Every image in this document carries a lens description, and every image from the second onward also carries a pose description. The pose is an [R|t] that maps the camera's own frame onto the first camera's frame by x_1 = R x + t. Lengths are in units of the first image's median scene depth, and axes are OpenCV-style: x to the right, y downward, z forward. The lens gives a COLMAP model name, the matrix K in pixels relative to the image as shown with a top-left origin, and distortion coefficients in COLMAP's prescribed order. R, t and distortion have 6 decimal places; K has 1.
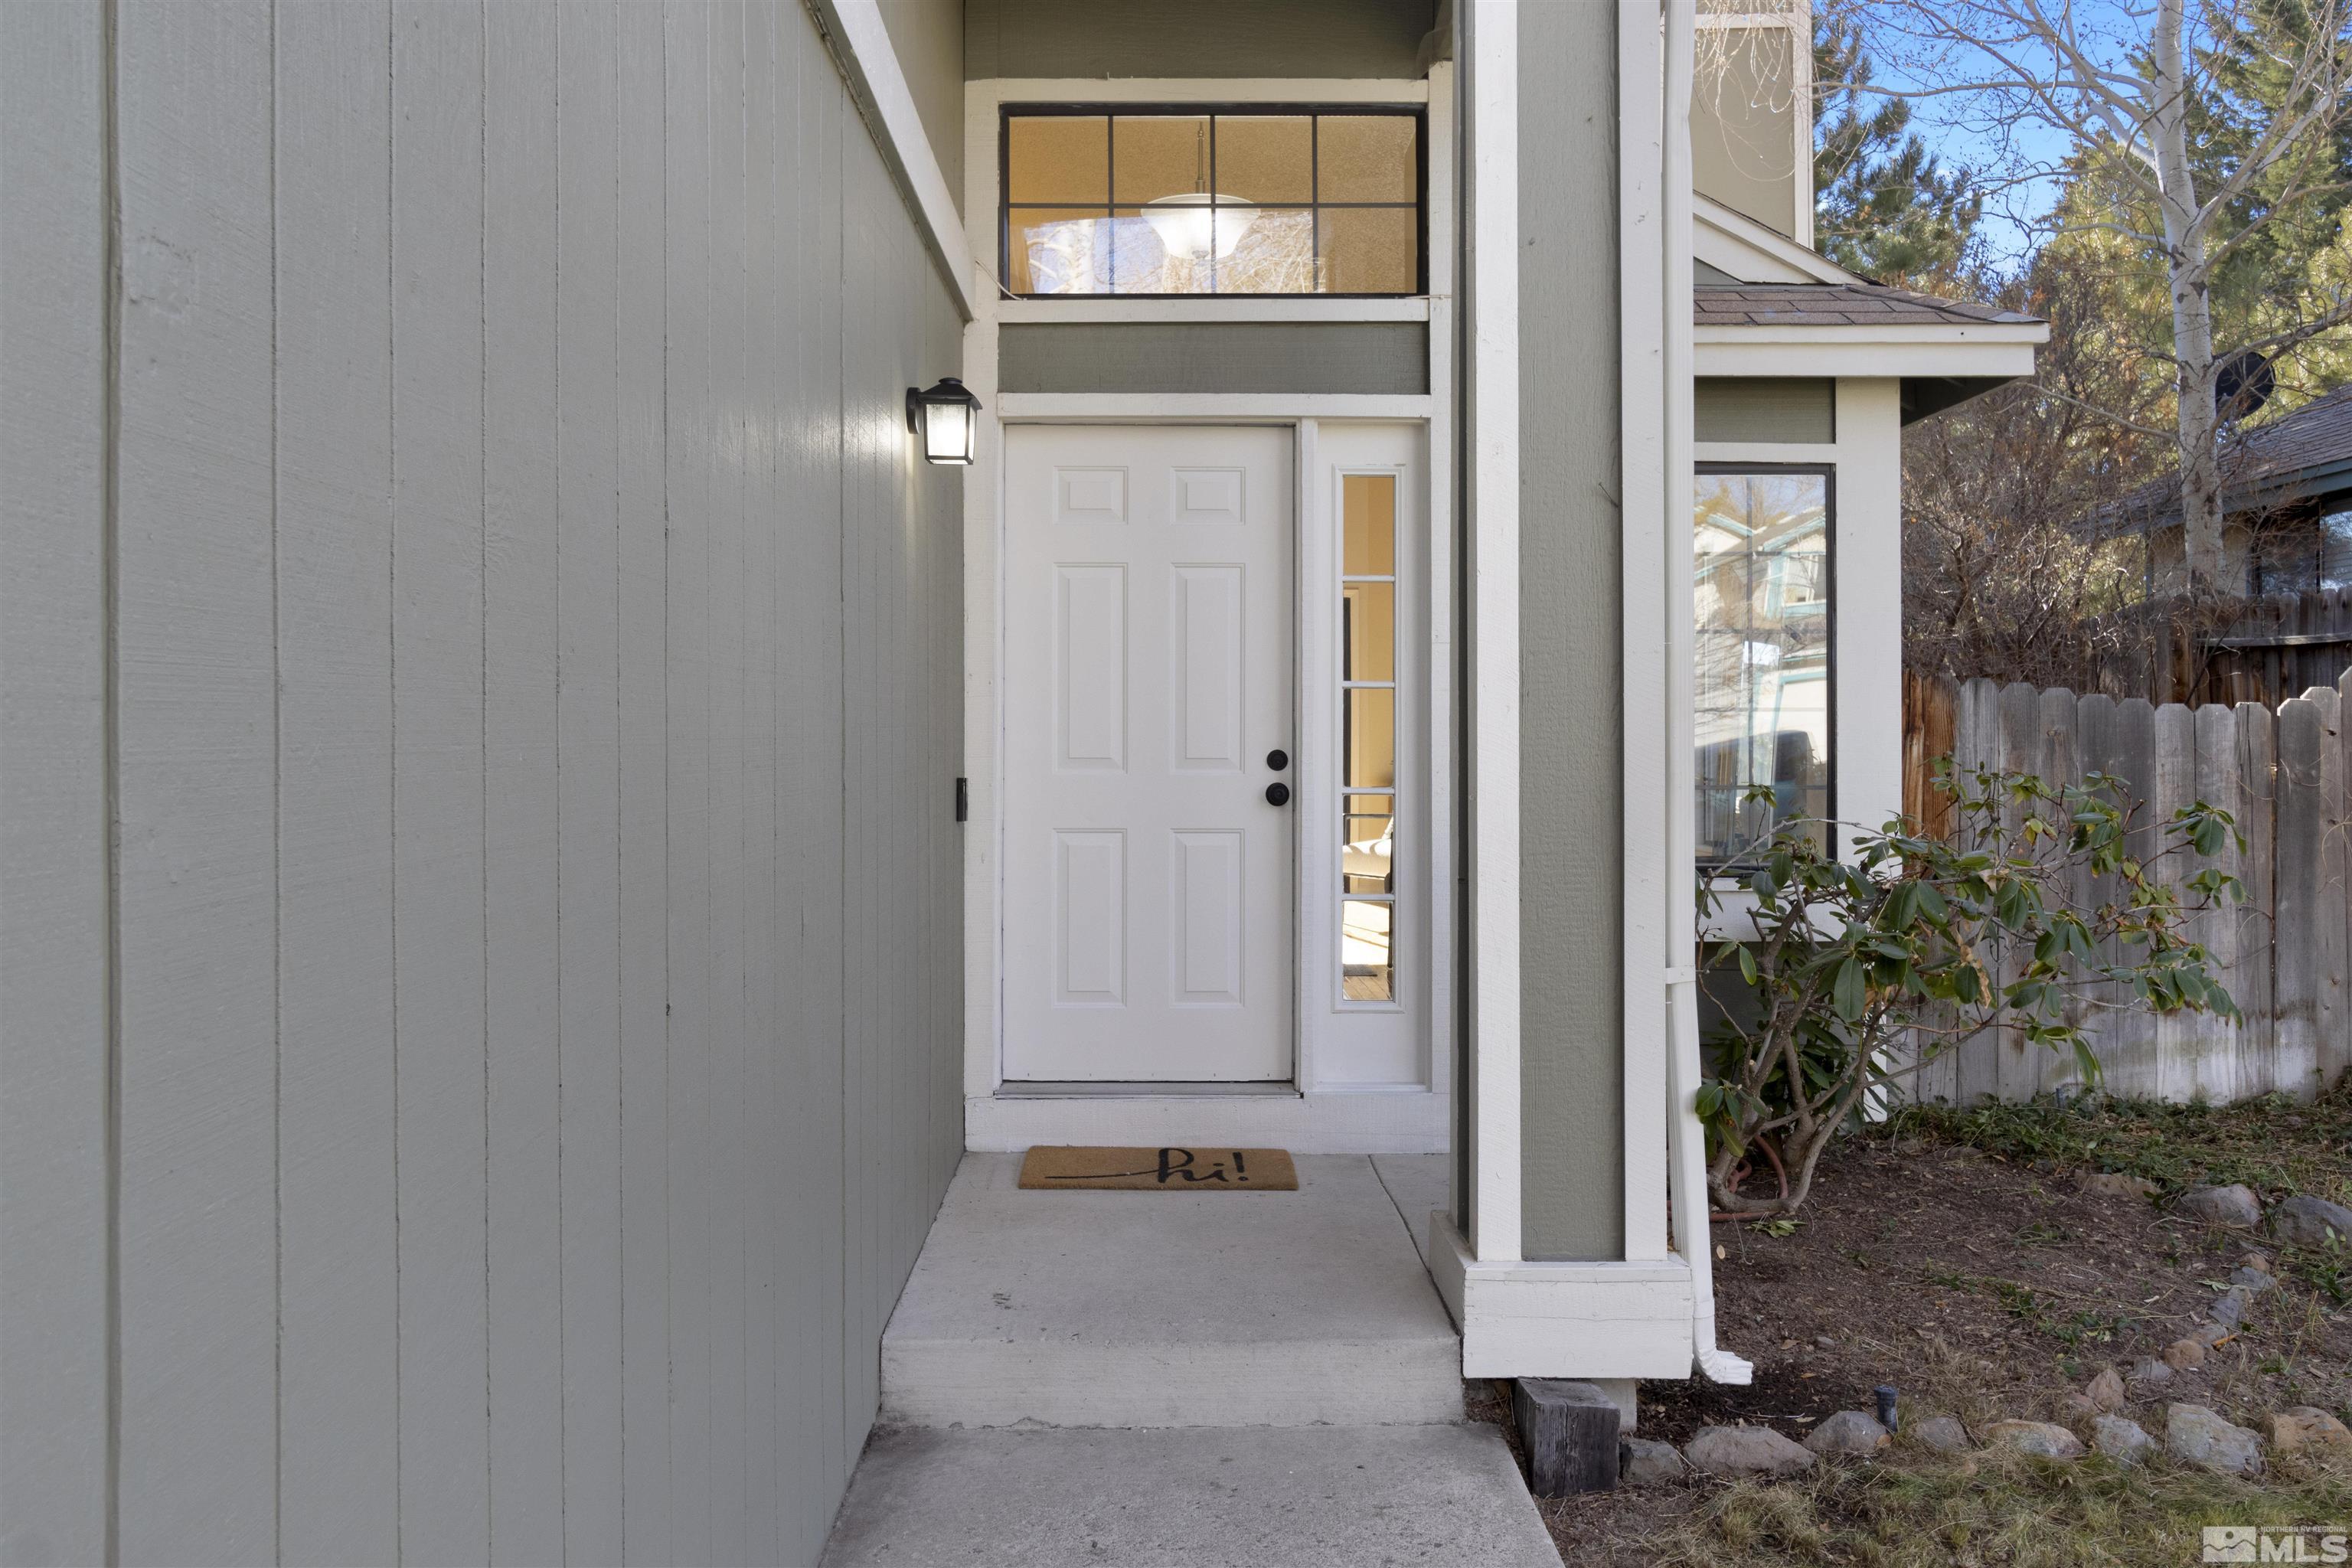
lens RADIAL K [[1970.4, 0, 1176.0], [0, 1970.4, 784.0], [0, 0, 1]] dist [-0.003095, -0.001172]
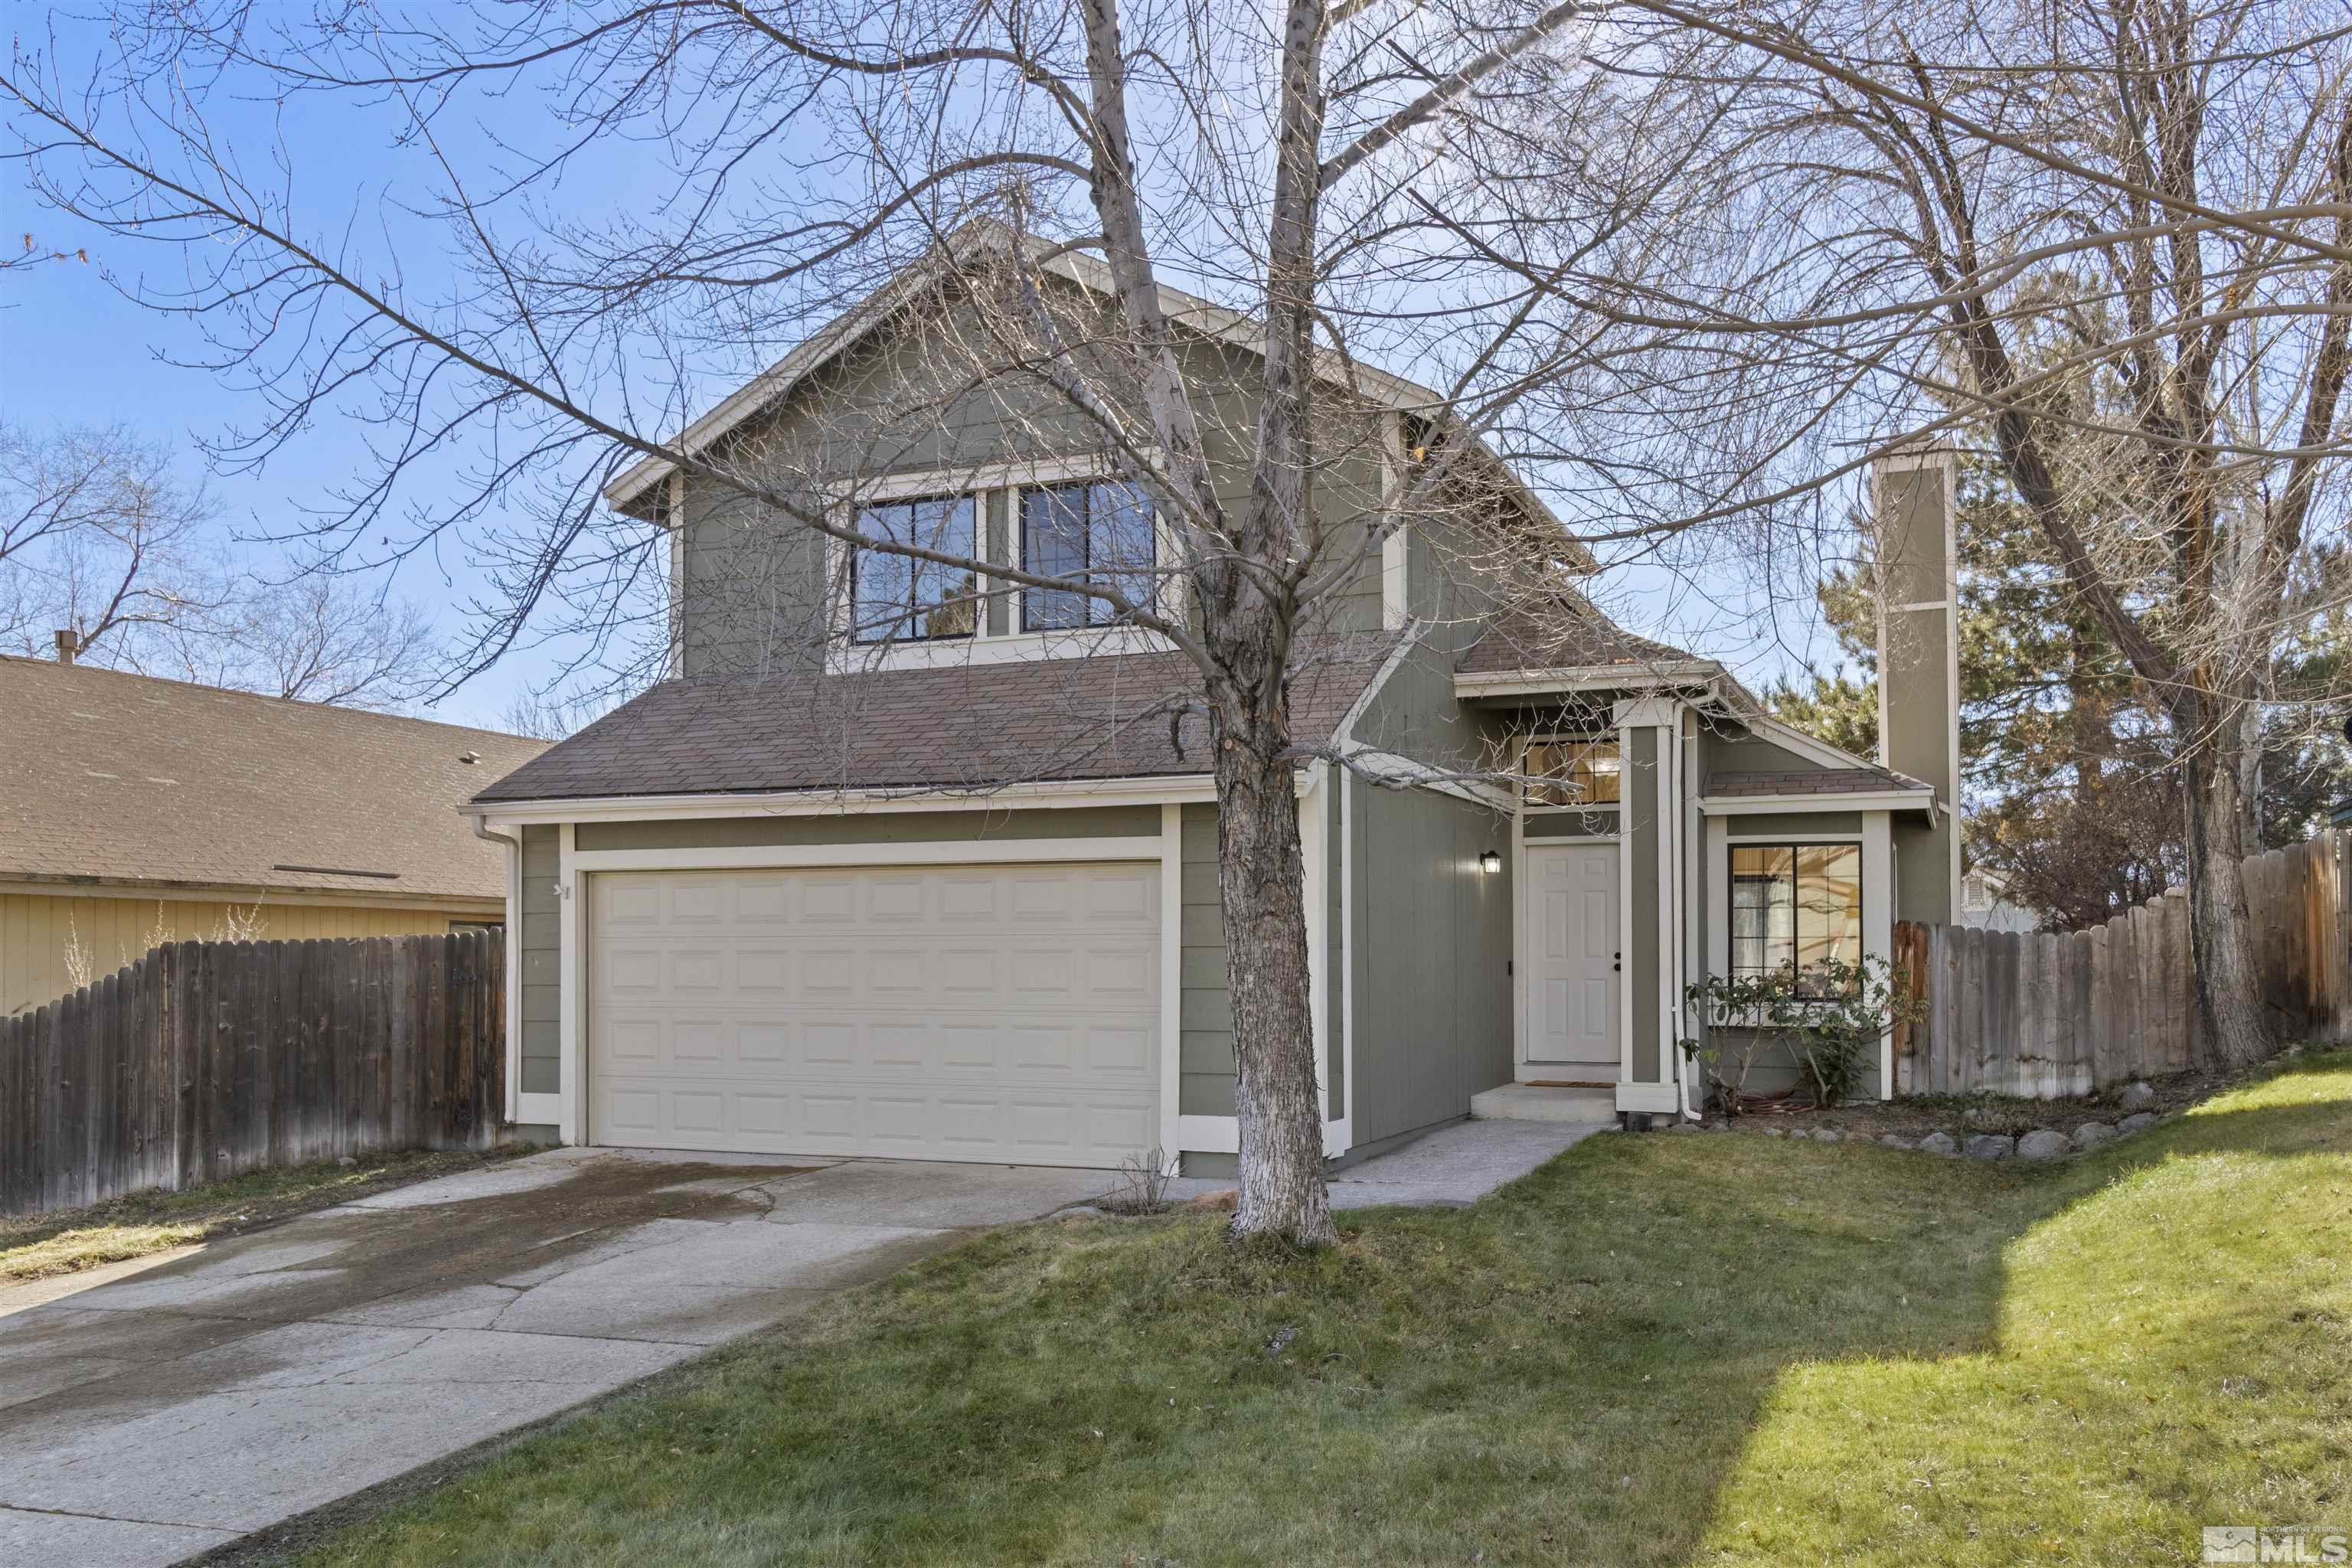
lens RADIAL K [[1970.4, 0, 1176.0], [0, 1970.4, 784.0], [0, 0, 1]] dist [-0.003095, -0.001172]
pose [[0.922420, -0.036875, -0.384424, 0.603526], [-0.007167, 0.993625, -0.112506, 0.071161], [0.386122, 0.106533, 0.916275, -2.073222]]
